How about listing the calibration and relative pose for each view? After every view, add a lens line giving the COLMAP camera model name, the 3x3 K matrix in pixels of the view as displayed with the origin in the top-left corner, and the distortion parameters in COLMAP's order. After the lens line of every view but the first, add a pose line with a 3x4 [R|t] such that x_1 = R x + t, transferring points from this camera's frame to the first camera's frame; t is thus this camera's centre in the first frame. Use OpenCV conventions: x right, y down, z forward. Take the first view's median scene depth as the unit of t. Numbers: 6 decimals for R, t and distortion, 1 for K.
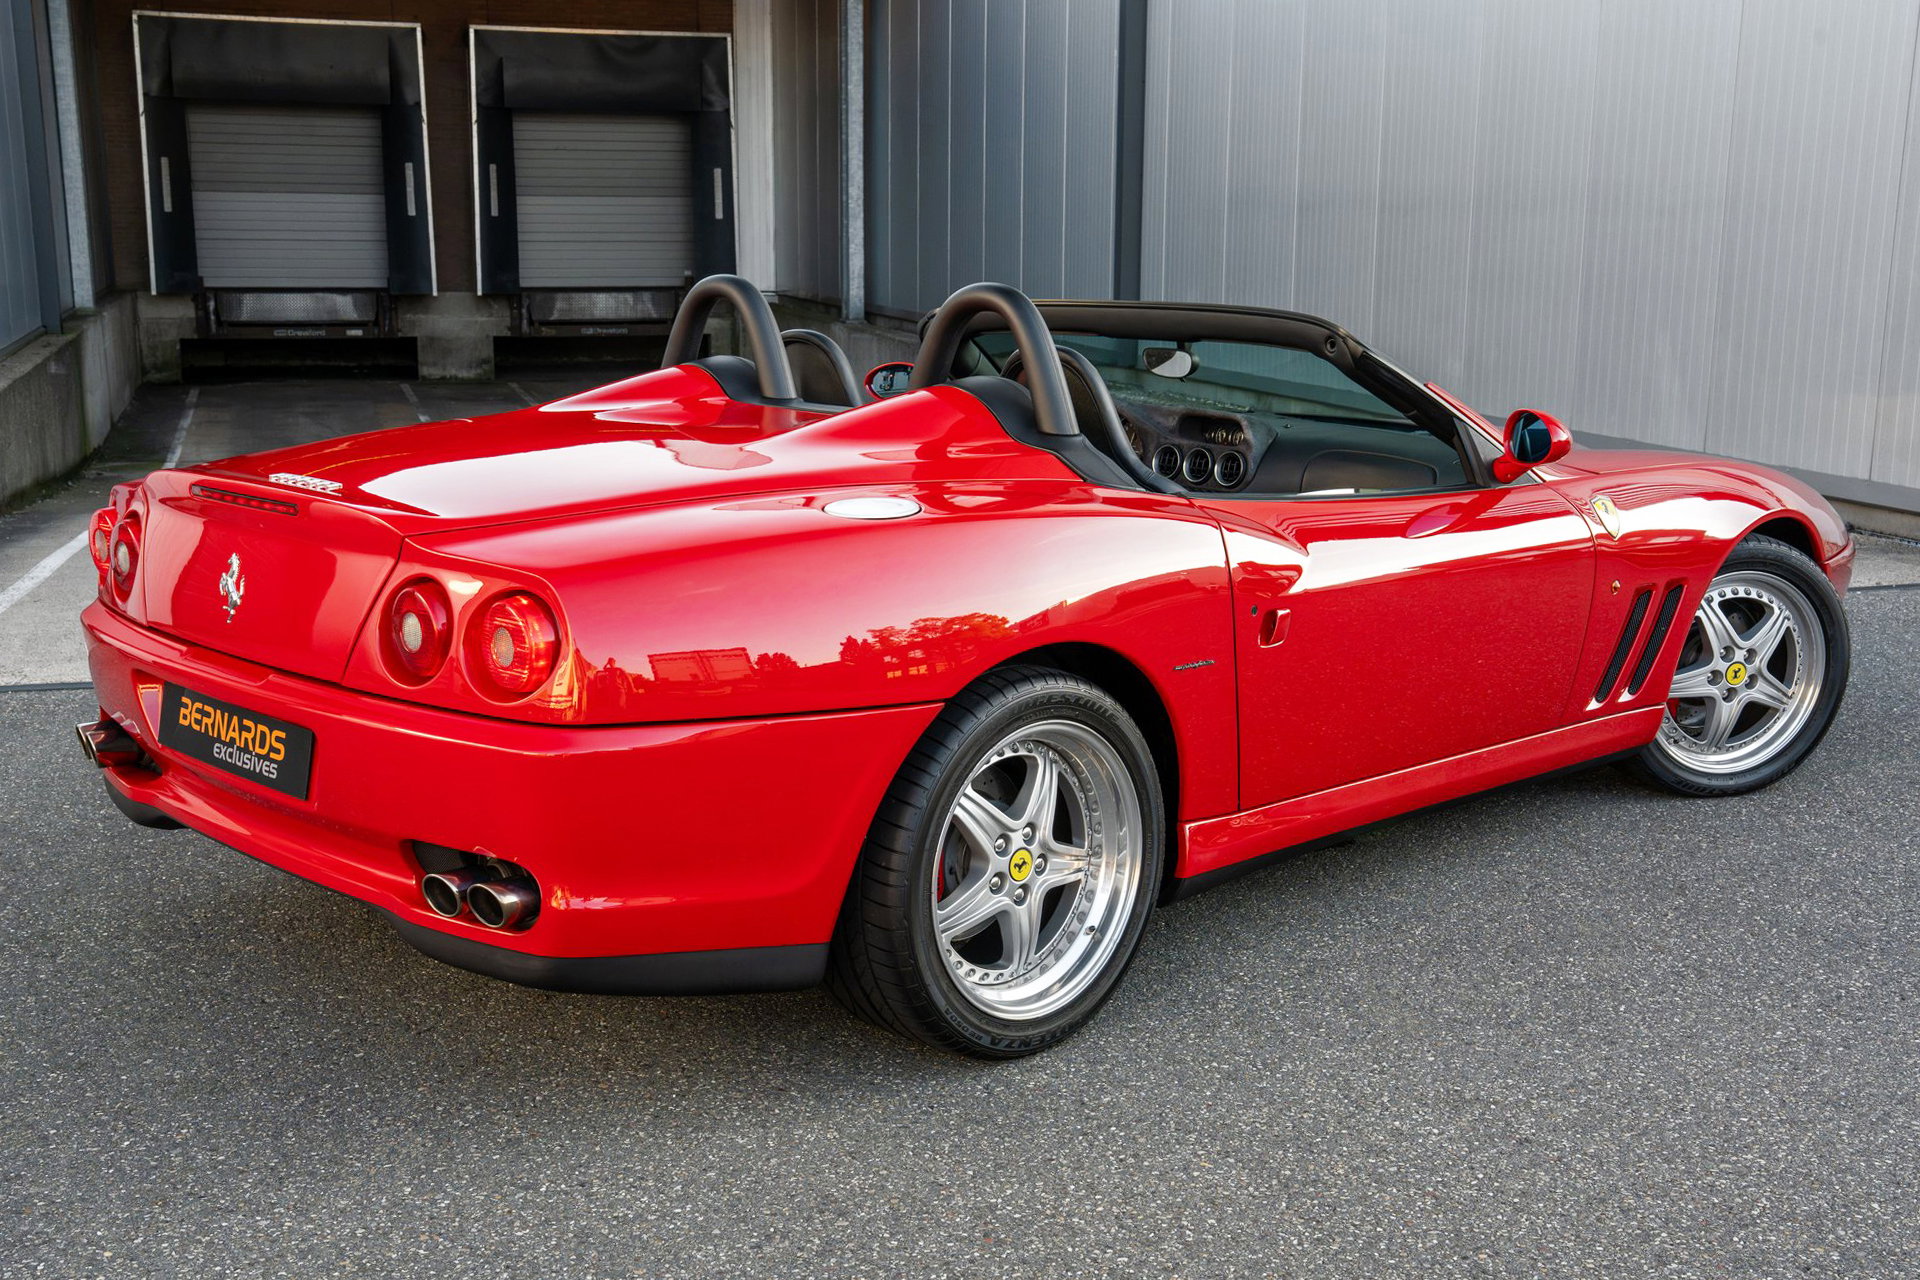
lens RADIAL K [[2225.9, 0, 952.4], [0, 2225.9, 647.9], [0, 0, 1]] dist [0.073313, 0.010556]
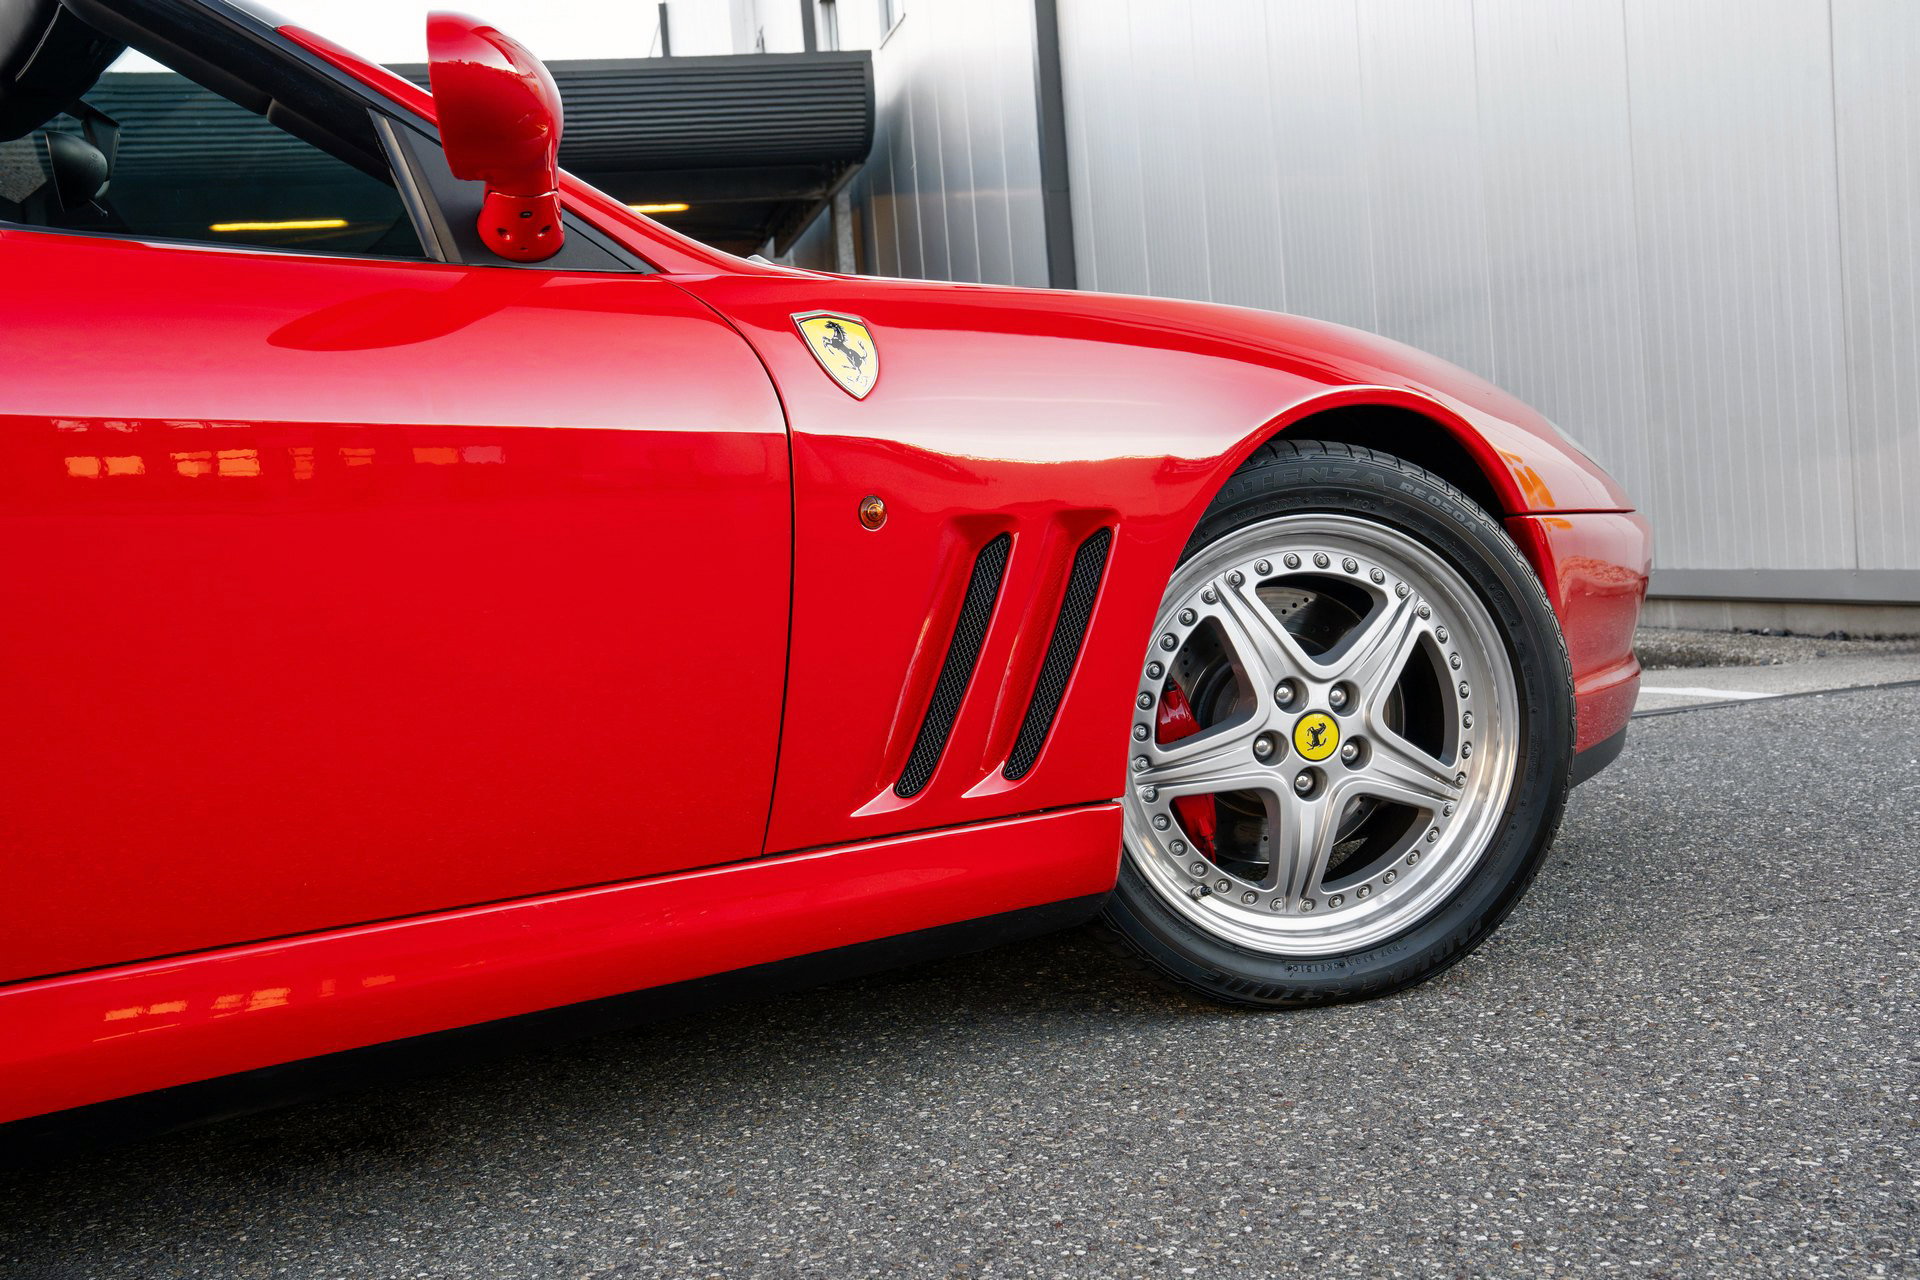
lens RADIAL K [[1999.1, 0, 960.0], [0, 1999.1, 640.0], [0, 0, 1]] dist [0.001561, 0.005959]
pose [[0.991651, -0.081601, -0.099851, 0.318173], [0.066035, 0.986430, -0.150319, 0.049212], [0.110762, 0.142471, 0.983582, 0.579888]]
